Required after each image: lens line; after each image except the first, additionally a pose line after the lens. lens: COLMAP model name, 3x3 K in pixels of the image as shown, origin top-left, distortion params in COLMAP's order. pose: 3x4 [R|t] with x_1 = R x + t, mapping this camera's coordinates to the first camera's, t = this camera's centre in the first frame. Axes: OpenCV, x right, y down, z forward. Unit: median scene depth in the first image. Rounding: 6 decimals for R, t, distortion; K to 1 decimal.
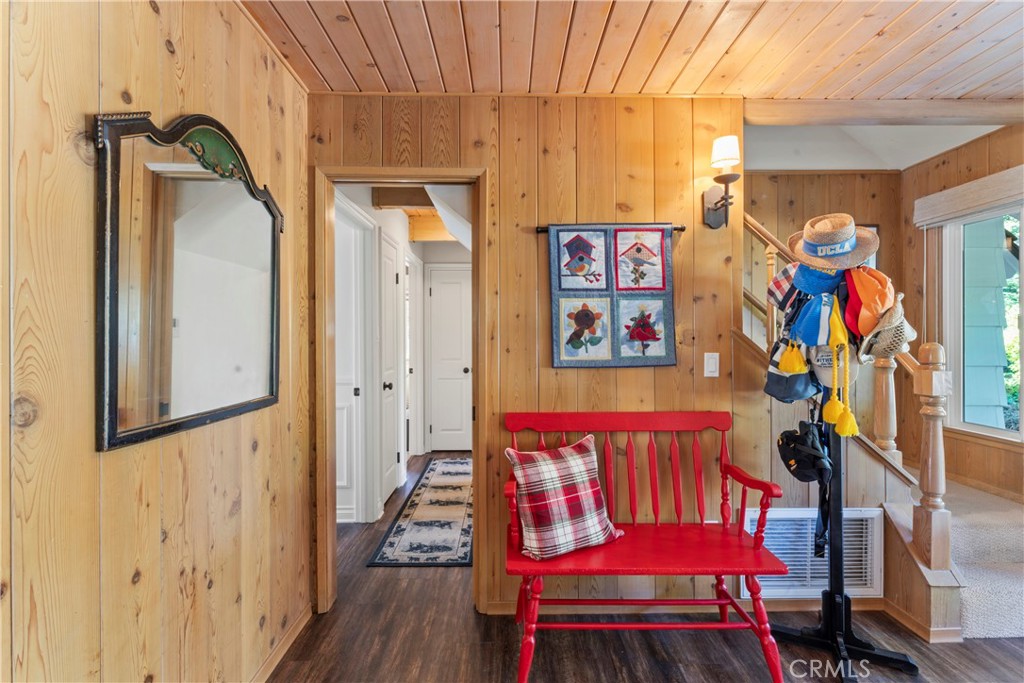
lens RADIAL K [[466.4, 0, 492.6], [0, 466.4, 339.4], [0, 0, 1]] dist [-0.001634, 0.000186]
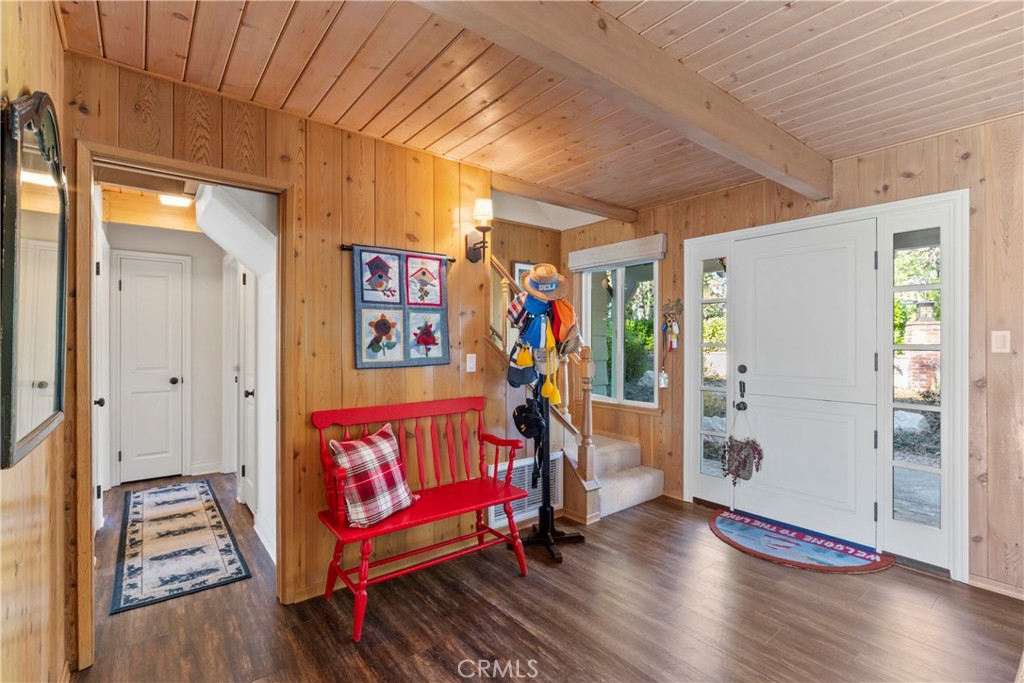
lens RADIAL K [[466.4, 0, 524.2], [0, 466.4, 343.2], [0, 0, 1]] dist [-0.001634, 0.000186]
pose [[0.778148, -0.000274, 0.628080, -0.270089], [0.001821, 0.999997, -0.001821, -0.000223], [-0.628078, 0.002560, 0.778146, -0.154667]]
